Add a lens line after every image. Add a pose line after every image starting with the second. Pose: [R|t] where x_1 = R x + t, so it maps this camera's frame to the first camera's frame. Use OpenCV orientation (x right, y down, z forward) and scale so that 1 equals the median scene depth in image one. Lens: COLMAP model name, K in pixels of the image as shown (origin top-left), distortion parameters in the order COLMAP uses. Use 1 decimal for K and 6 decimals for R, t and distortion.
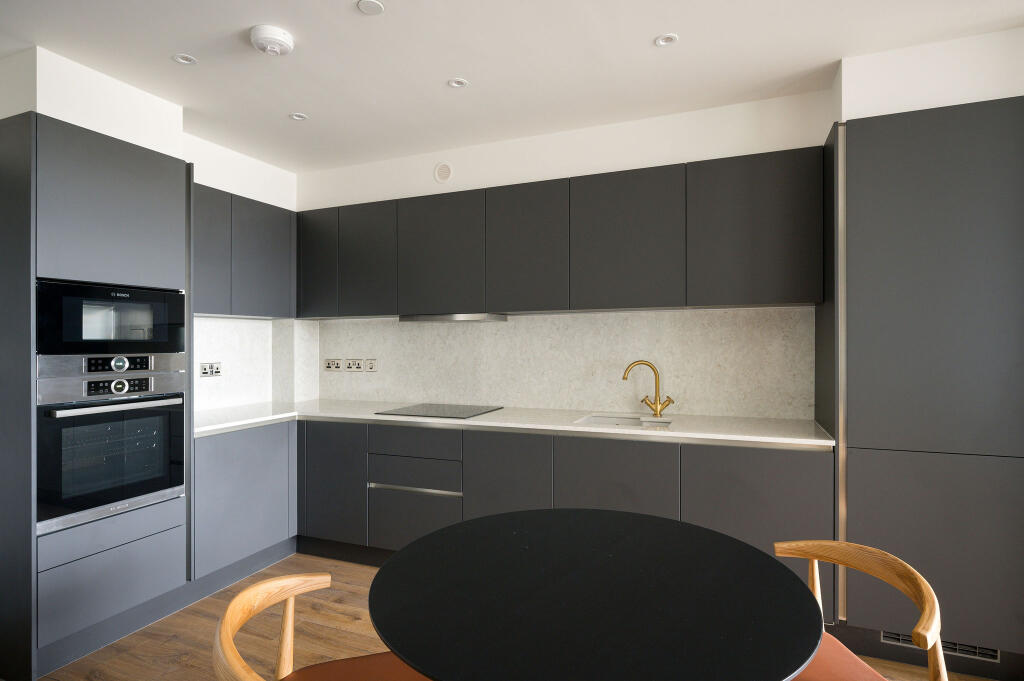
lens RADIAL K [[553.5, 0, 512.0], [0, 553.5, 340.5], [0, 0, 1]] dist [-0.001107, -0.000159]
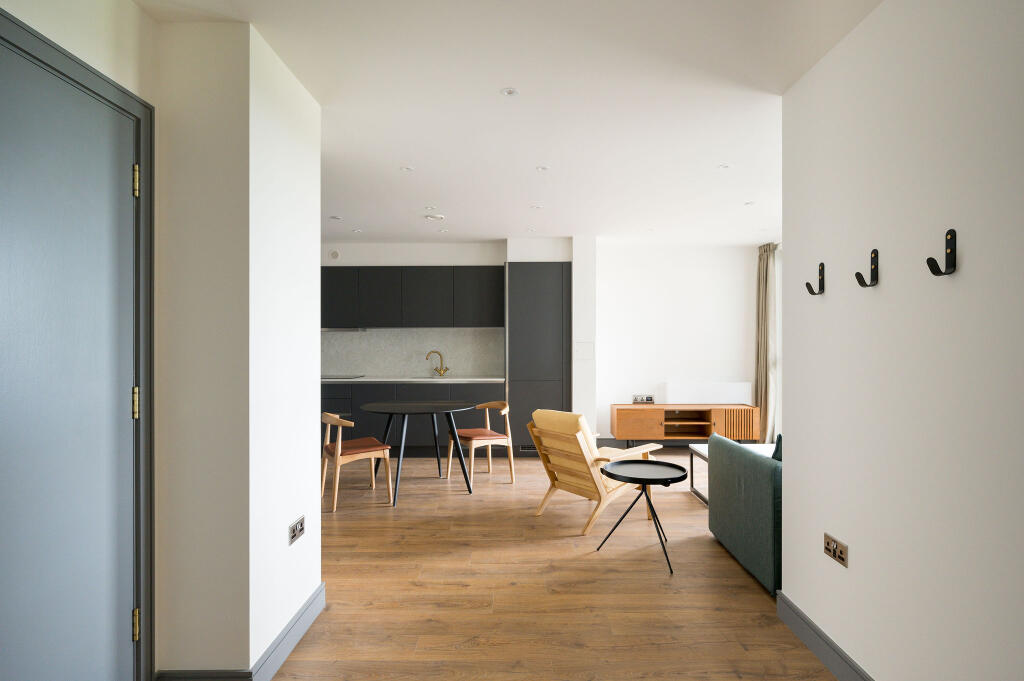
lens RADIAL K [[553.5, 0, 512.0], [0, 553.5, 340.5], [0, 0, 1]] dist [-0.001107, -0.000159]
pose [[0.931382, 0.002049, 0.364036, -0.280209], [-0.001804, 0.999998, -0.001013, -0.002710], [-0.364038, 0.000286, 0.931384, -1.162671]]
